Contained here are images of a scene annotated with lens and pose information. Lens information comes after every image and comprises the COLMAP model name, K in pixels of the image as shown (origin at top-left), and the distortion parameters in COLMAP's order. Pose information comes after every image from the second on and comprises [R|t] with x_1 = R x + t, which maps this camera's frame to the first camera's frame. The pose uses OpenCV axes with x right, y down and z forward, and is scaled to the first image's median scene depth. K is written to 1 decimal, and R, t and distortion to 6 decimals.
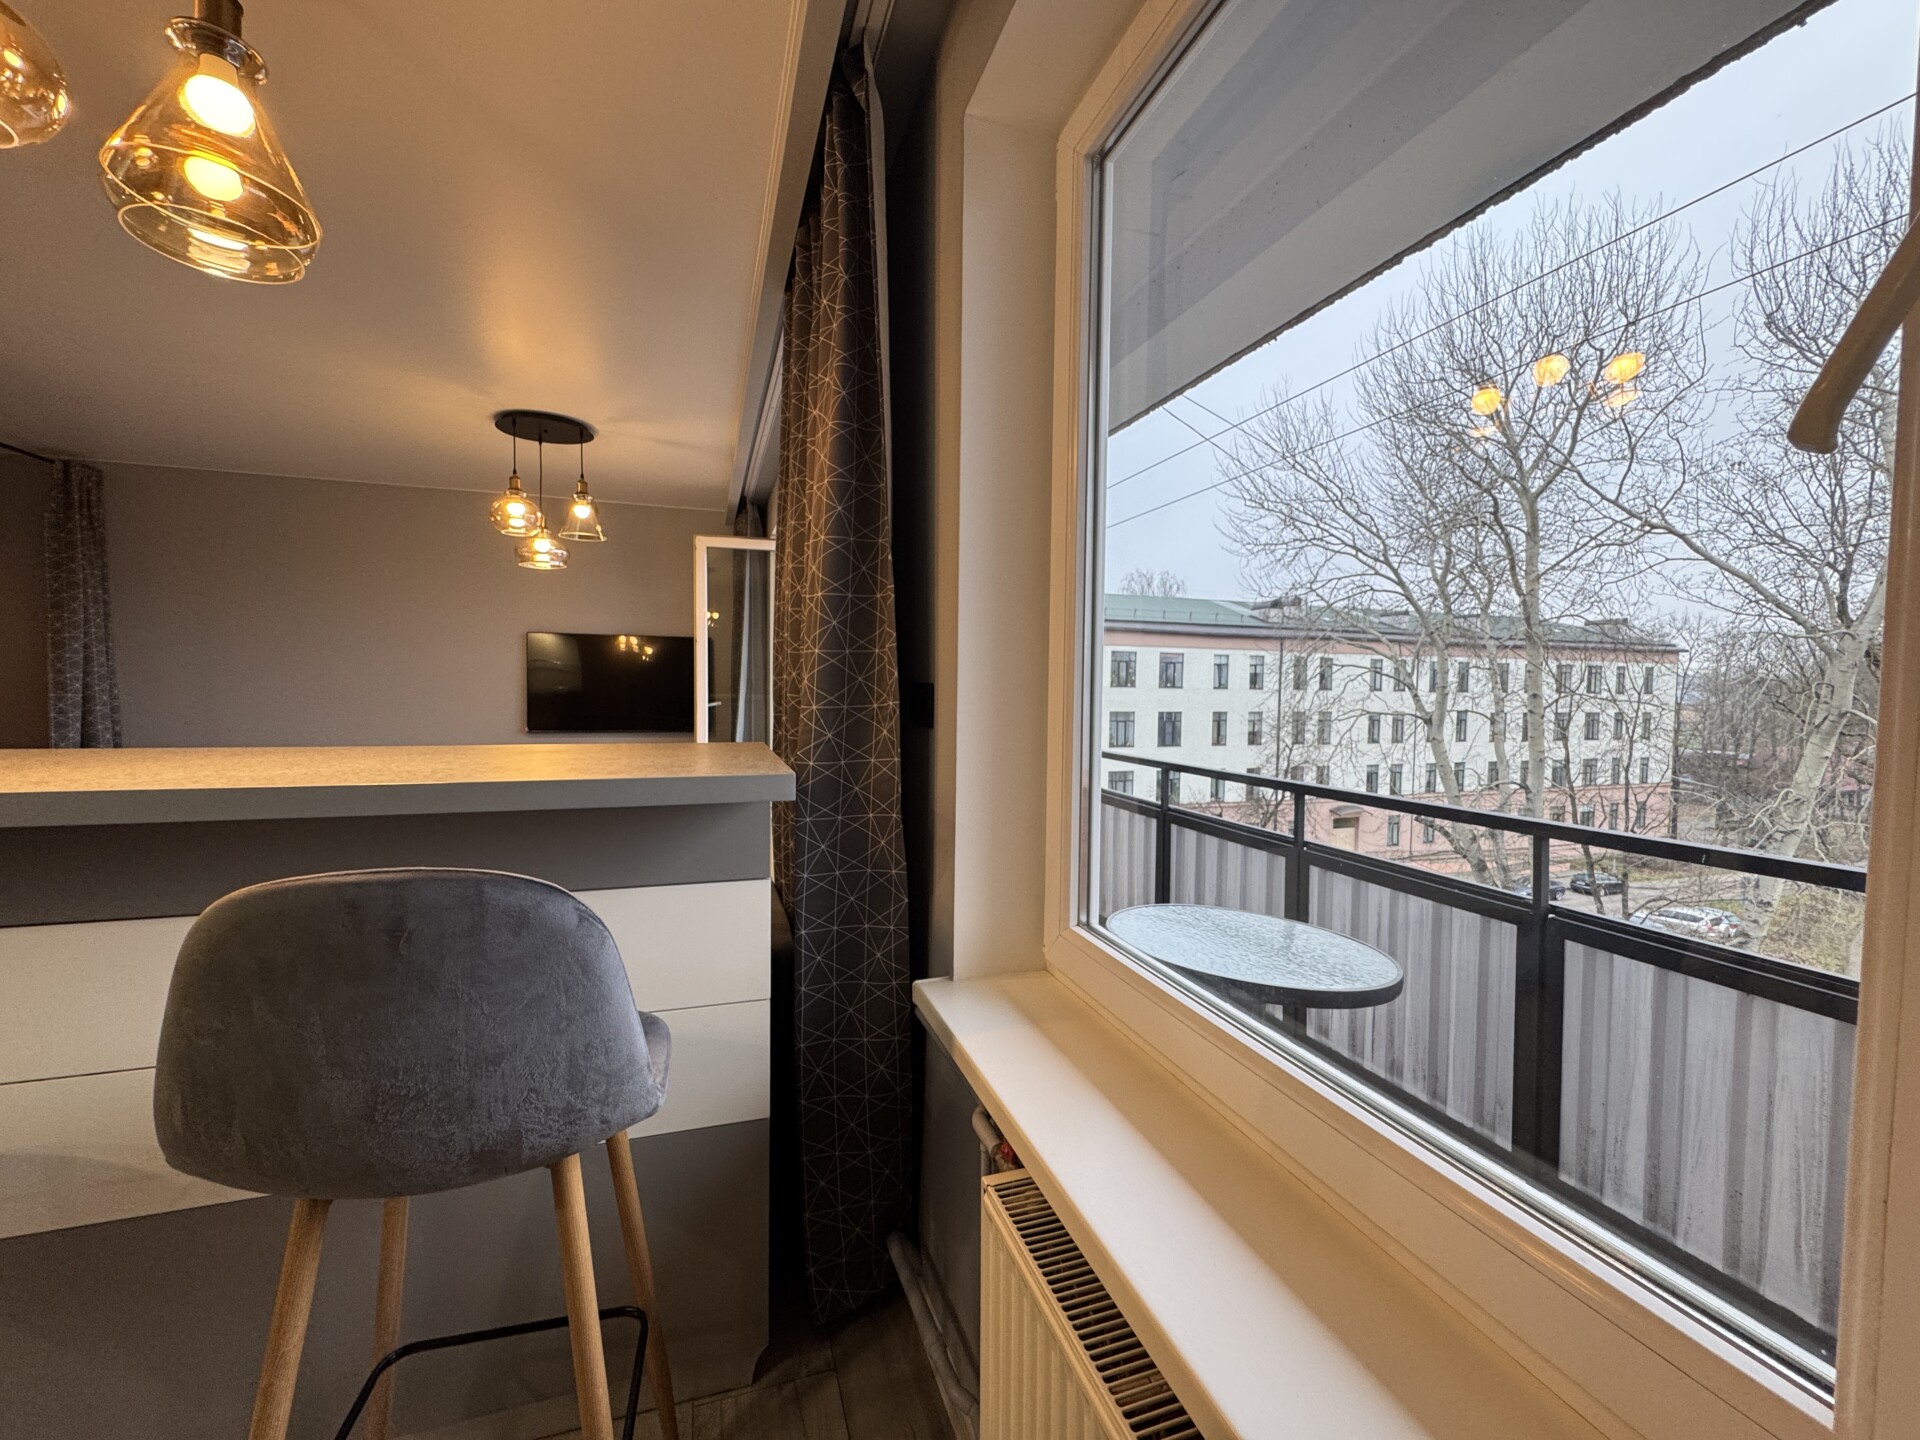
lens RADIAL K [[765.1, 0, 956.0], [0, 765.1, 715.4], [0, 0, 1]] dist [-0.001108, 0.000042]
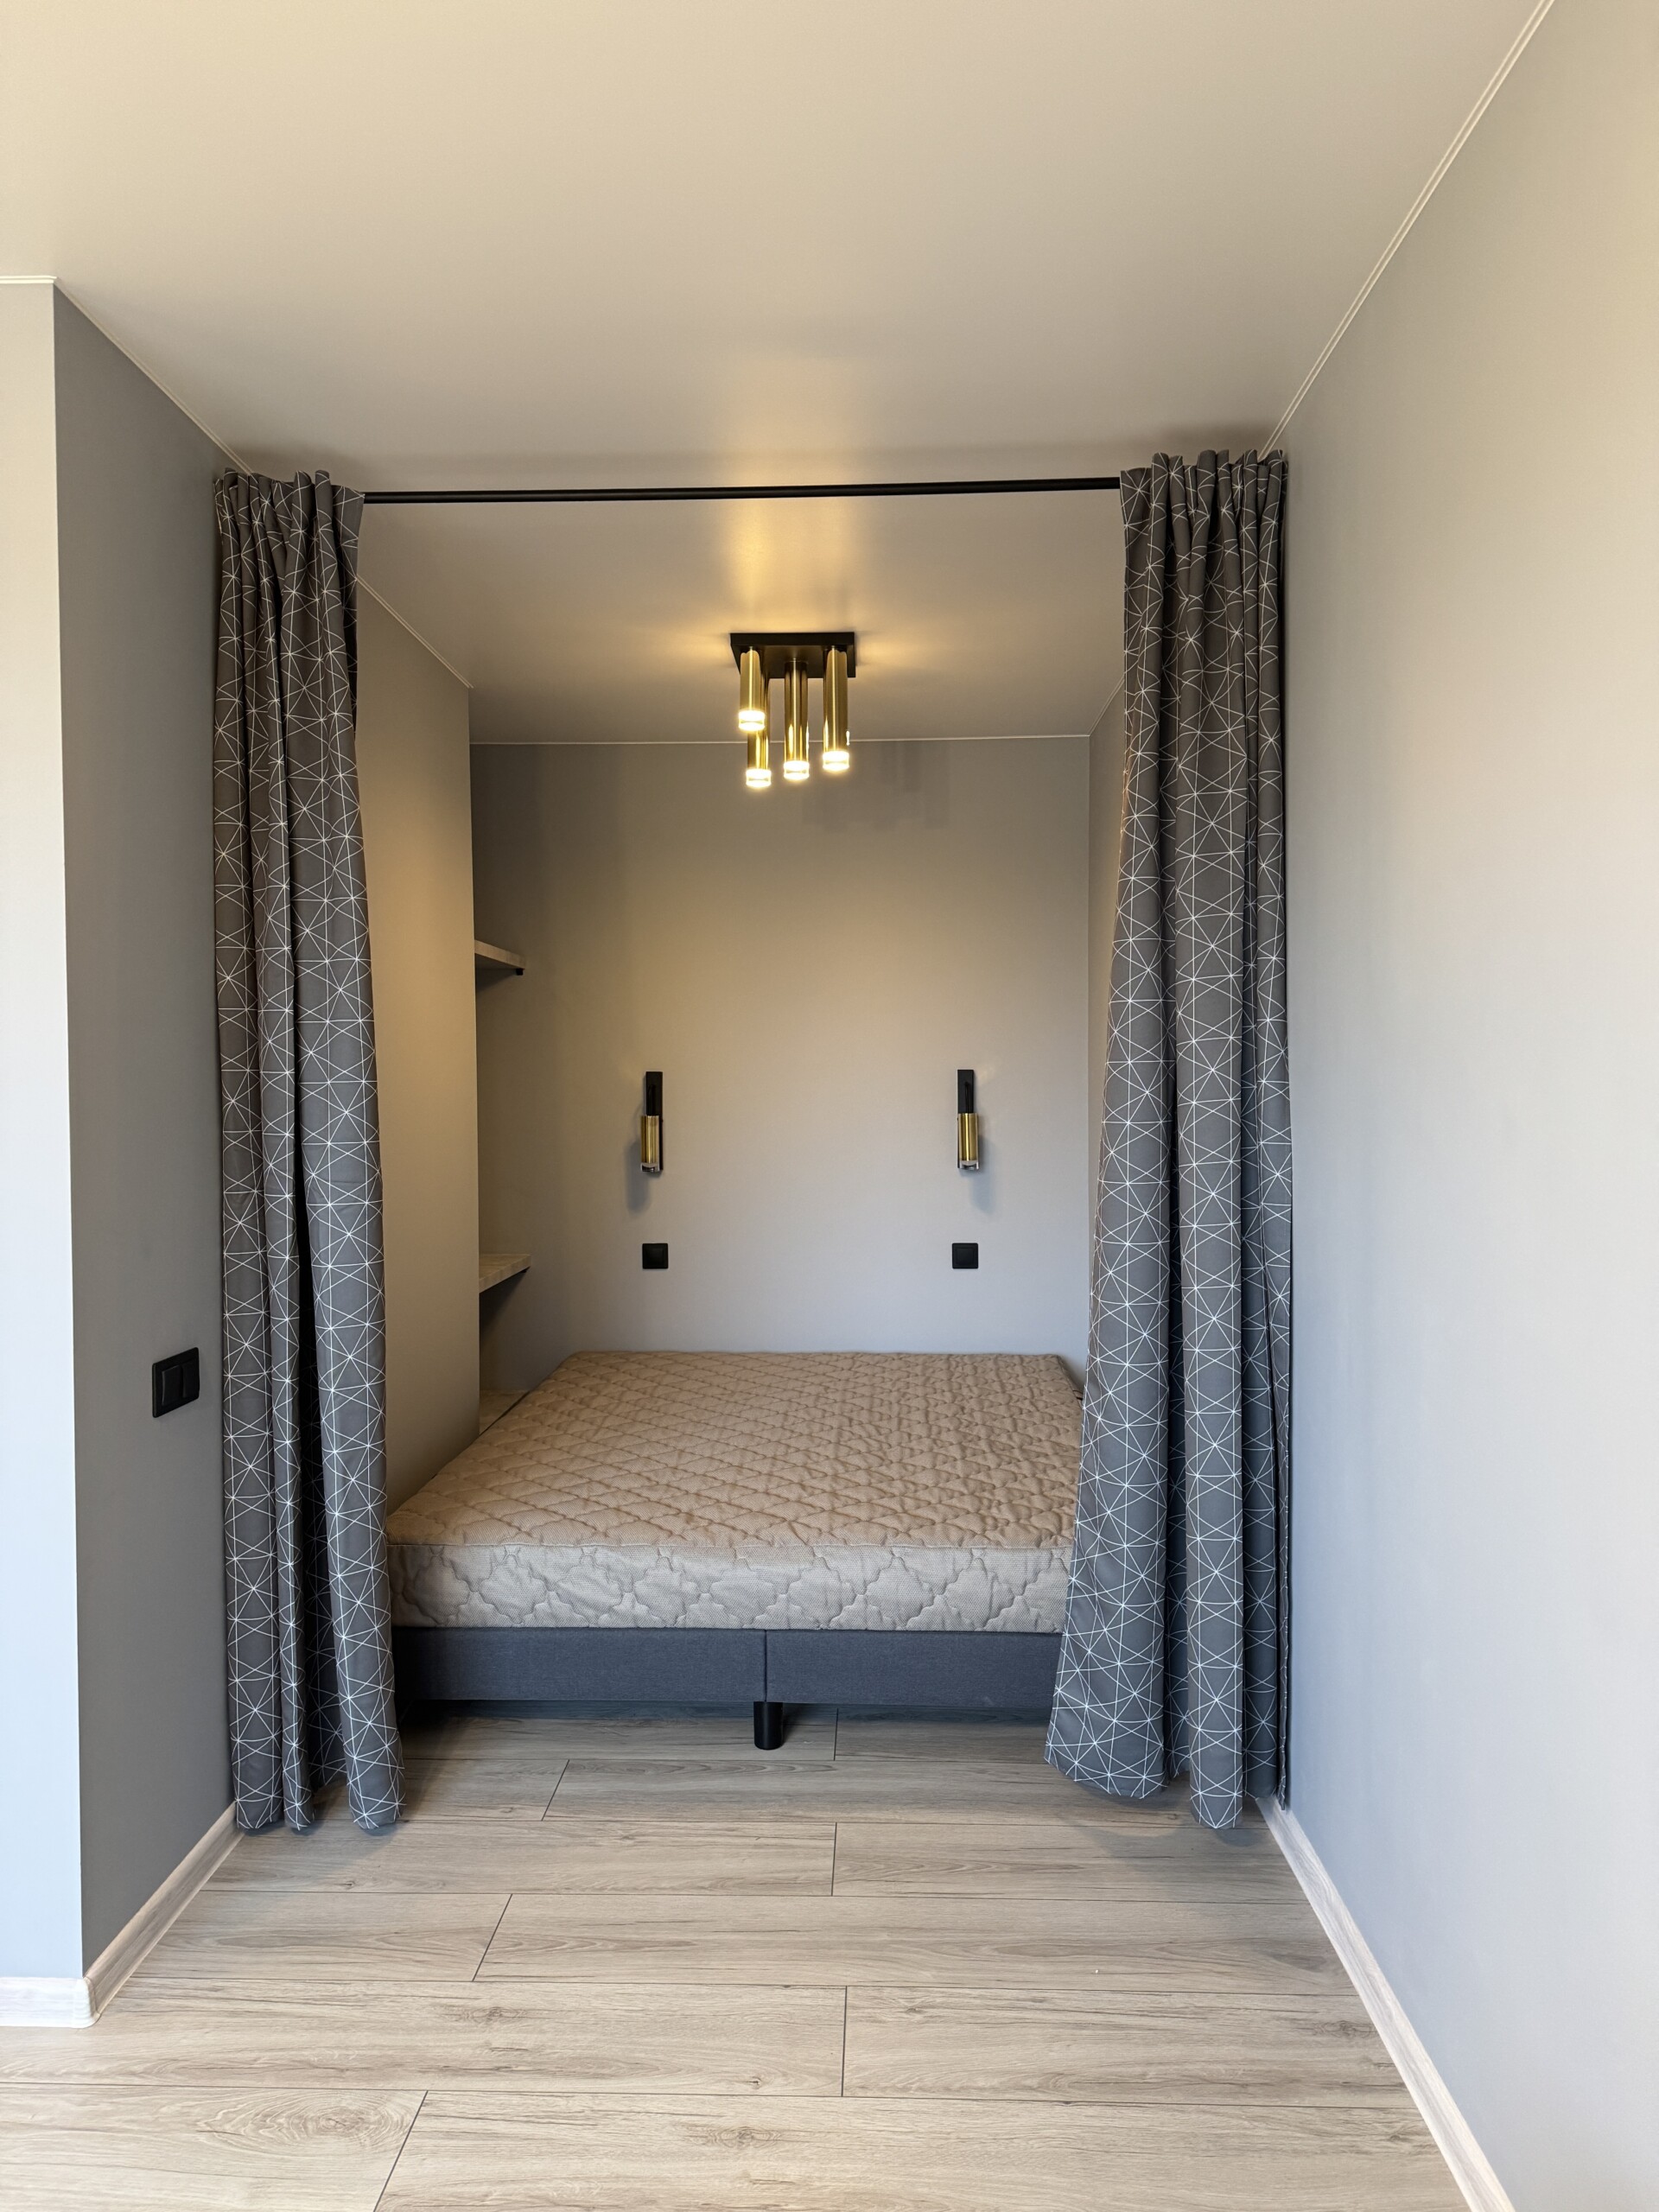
lens RADIAL K [[1549.9, 0, 811.0], [0, 1549.9, 1105.3], [0, 0, 1]] dist [0.050348, -0.053296]
pose [[-0.354620, 0.007654, -0.934979, -0.063362], [-0.033639, 0.999215, 0.020938, -0.009030], [0.934405, 0.038877, -0.354084, 0.144216]]
